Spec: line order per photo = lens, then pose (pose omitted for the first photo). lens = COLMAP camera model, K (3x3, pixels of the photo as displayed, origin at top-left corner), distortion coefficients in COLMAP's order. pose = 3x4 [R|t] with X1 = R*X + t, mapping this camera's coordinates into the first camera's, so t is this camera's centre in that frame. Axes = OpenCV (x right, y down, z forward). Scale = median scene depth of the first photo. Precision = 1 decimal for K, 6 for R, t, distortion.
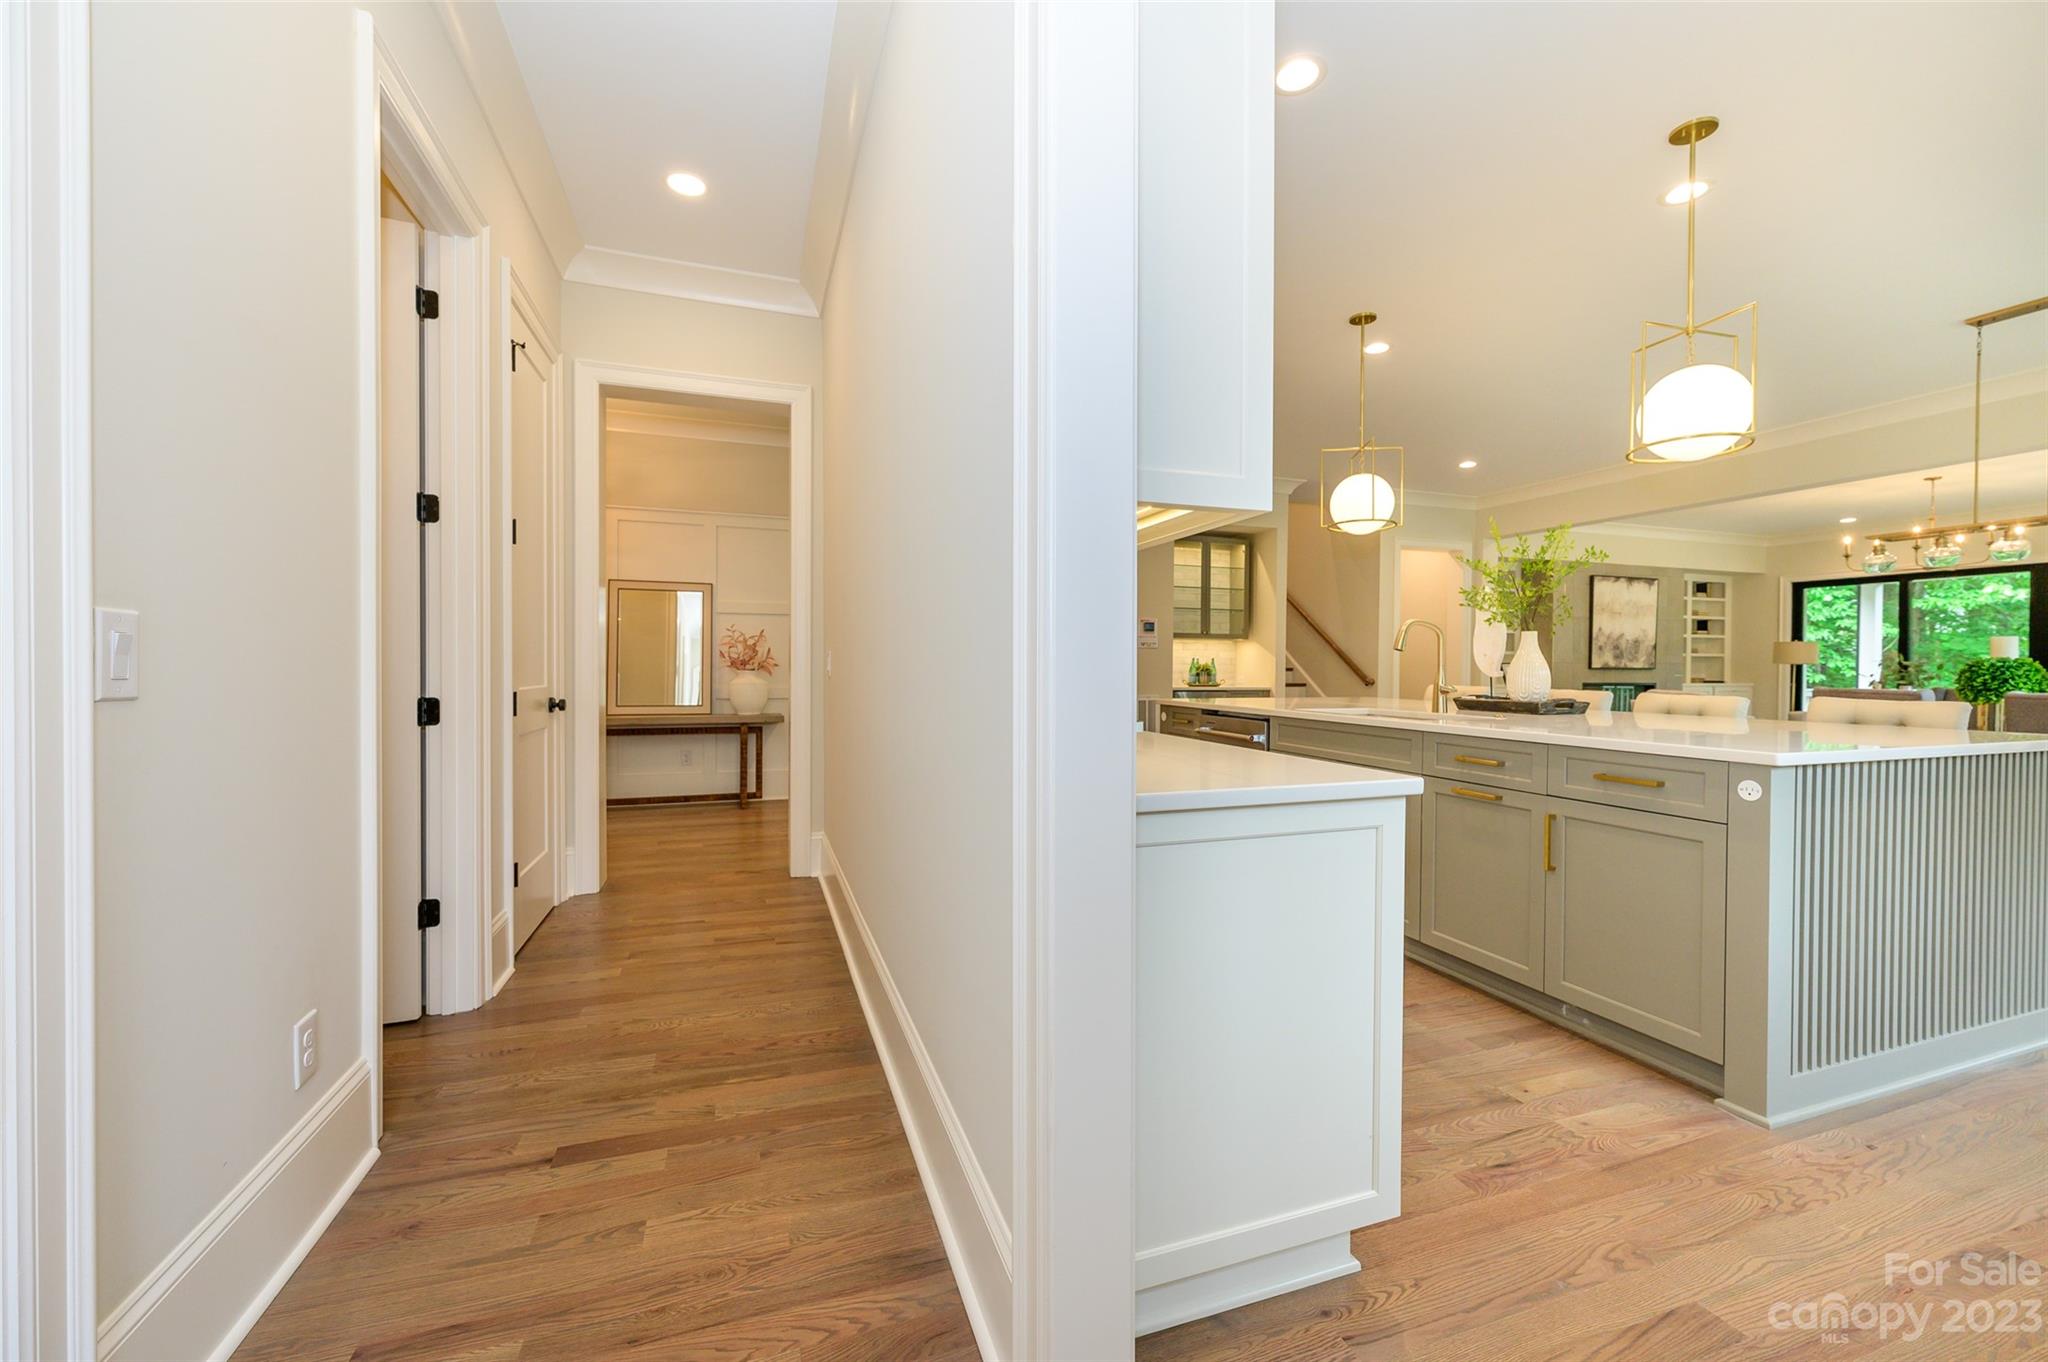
lens RADIAL K [[797.0, 0, 1024.0], [0, 797.0, 681.0], [0, 0, 1]] dist [0.001255, 0.000185]
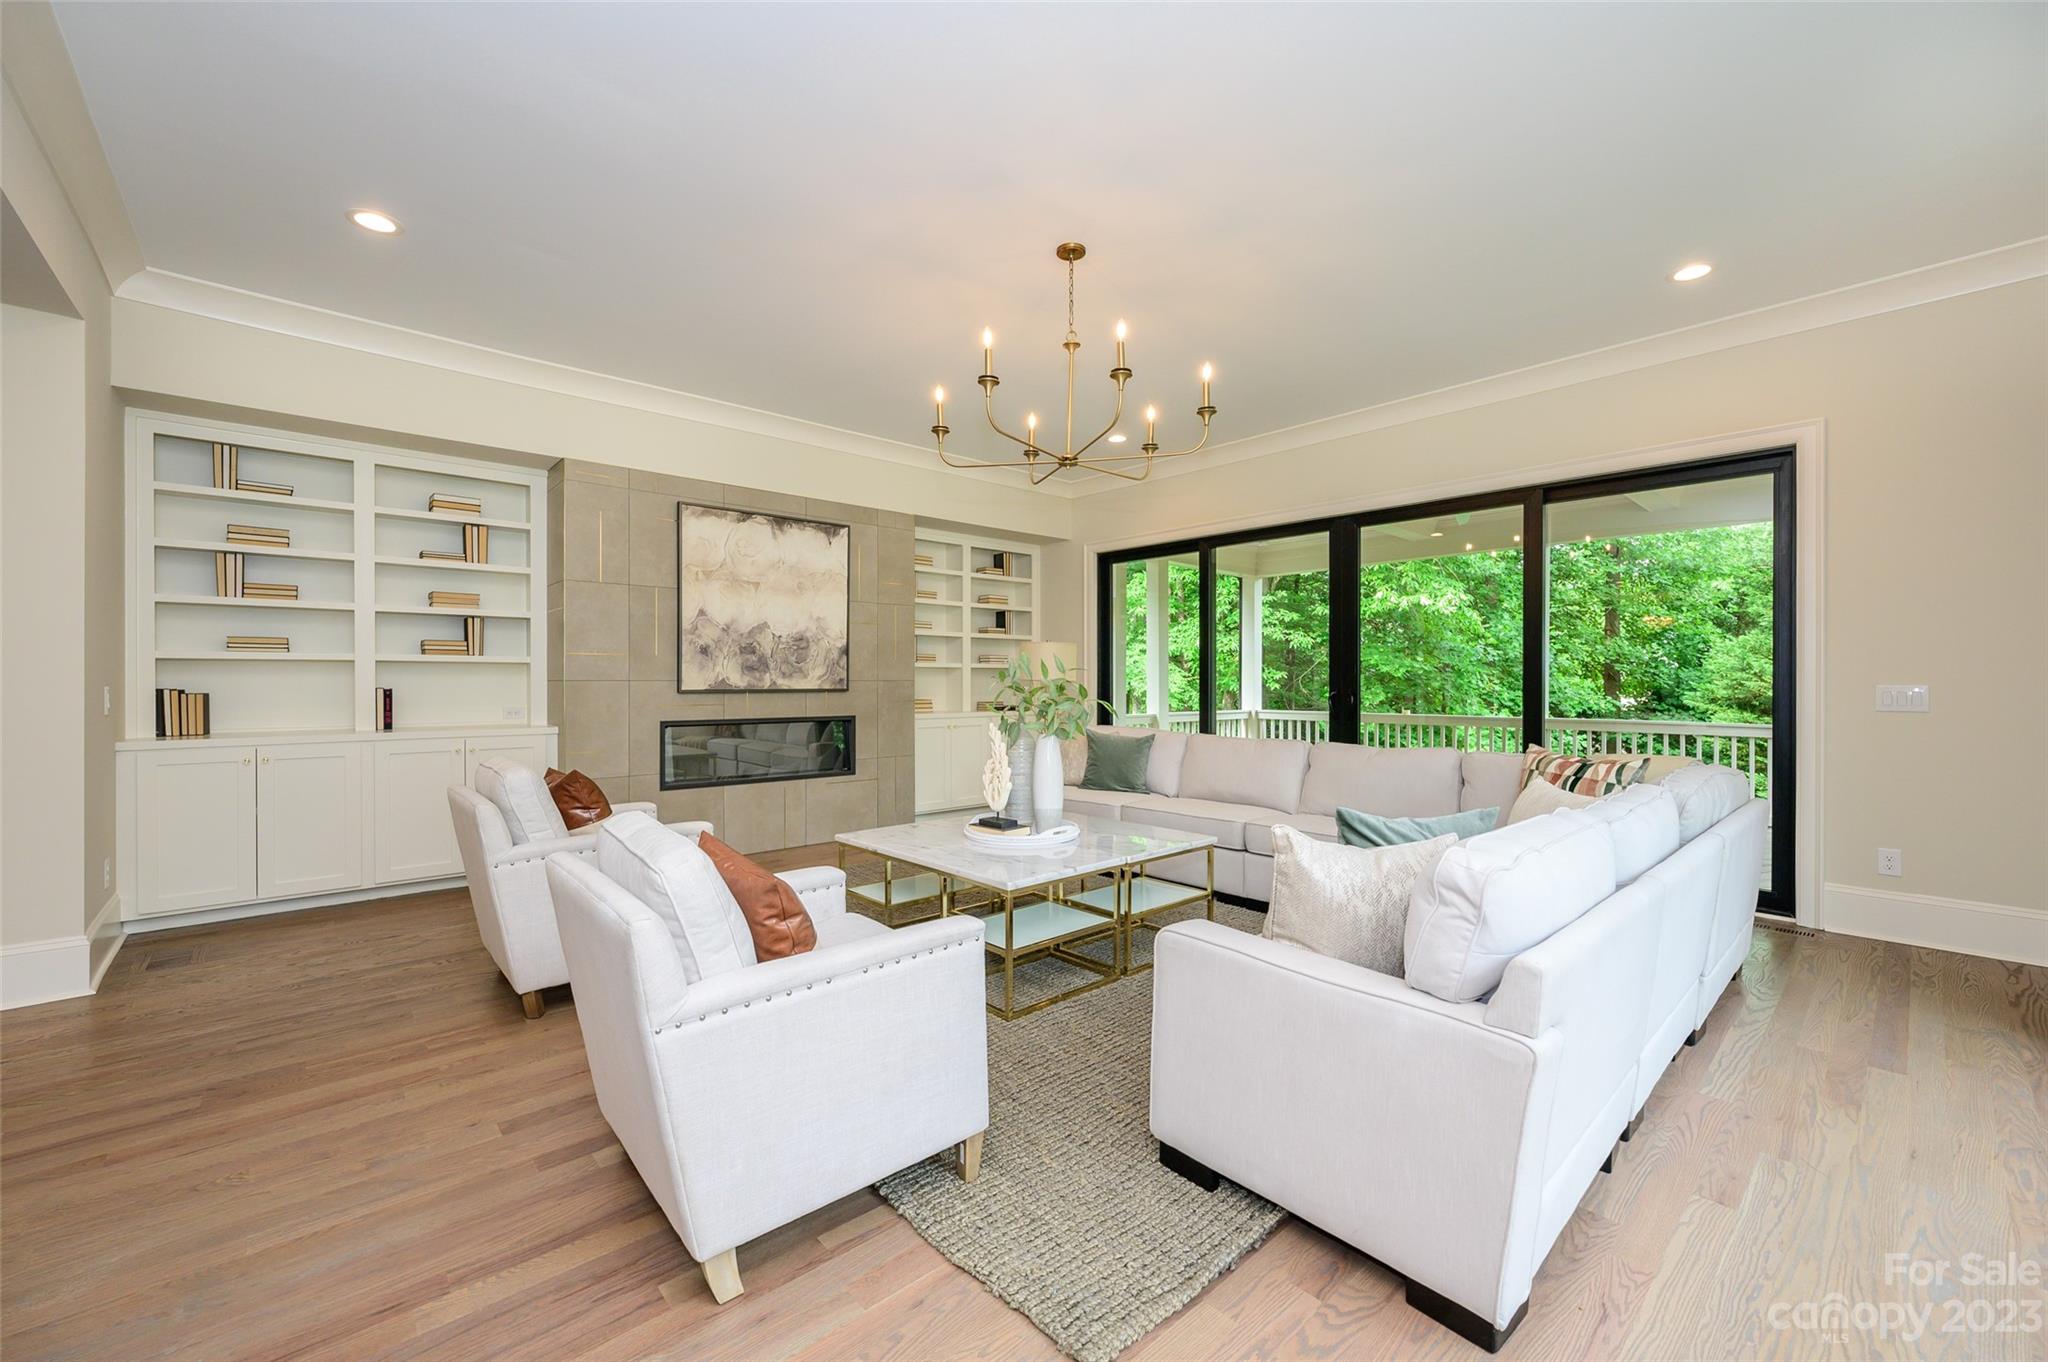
lens RADIAL K [[797.0, 0, 1024.0], [0, 797.0, 681.0], [0, 0, 1]] dist [0.001255, 0.000185]
pose [[0.925425, -0.001478, 0.378929, 0.704273], [0.005649, 0.999935, -0.009896, -0.015603], [-0.378889, 0.011299, 0.925373, 0.452840]]
